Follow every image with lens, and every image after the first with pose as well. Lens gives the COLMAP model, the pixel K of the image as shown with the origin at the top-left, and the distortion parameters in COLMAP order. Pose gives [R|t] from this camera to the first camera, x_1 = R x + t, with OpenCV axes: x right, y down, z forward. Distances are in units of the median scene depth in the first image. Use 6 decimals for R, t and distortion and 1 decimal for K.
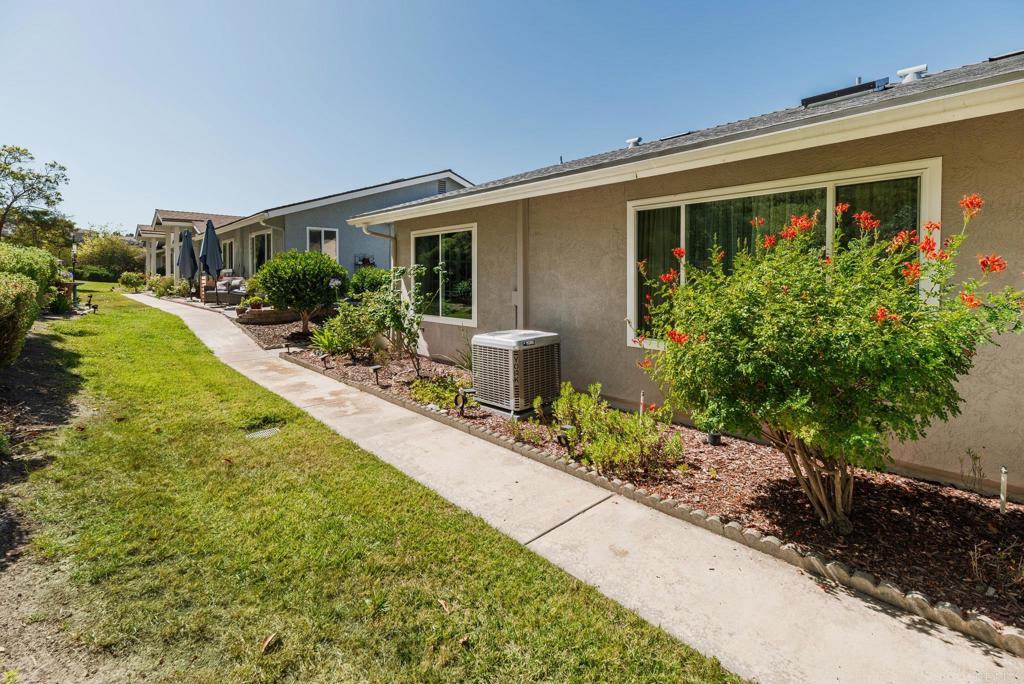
lens RADIAL K [[458.7, 0, 499.3], [0, 458.7, 288.4], [0, 0, 1]] dist [0.003290, 0.000174]
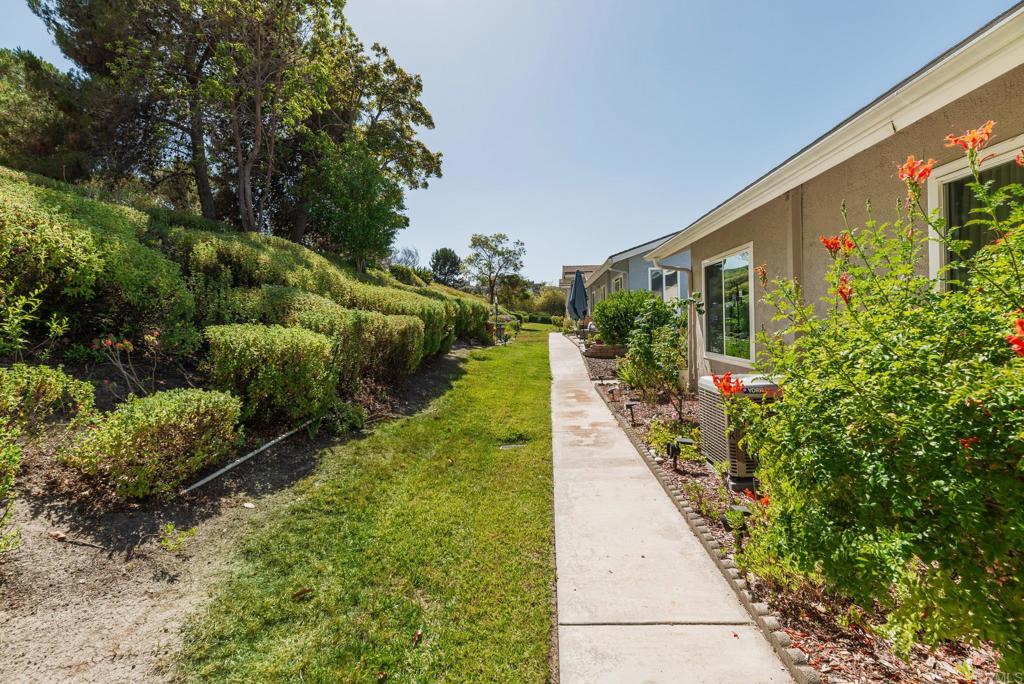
lens RADIAL K [[451.3, 0, 533.3], [0, 451.3, 324.3], [0, 0, 1]] dist [0.003088, 0.000526]
pose [[0.716898, -0.012035, -0.697074, 0.154042], [0.006468, 0.999923, -0.010611, 0.007259], [0.697148, 0.003098, 0.716920, 0.099687]]
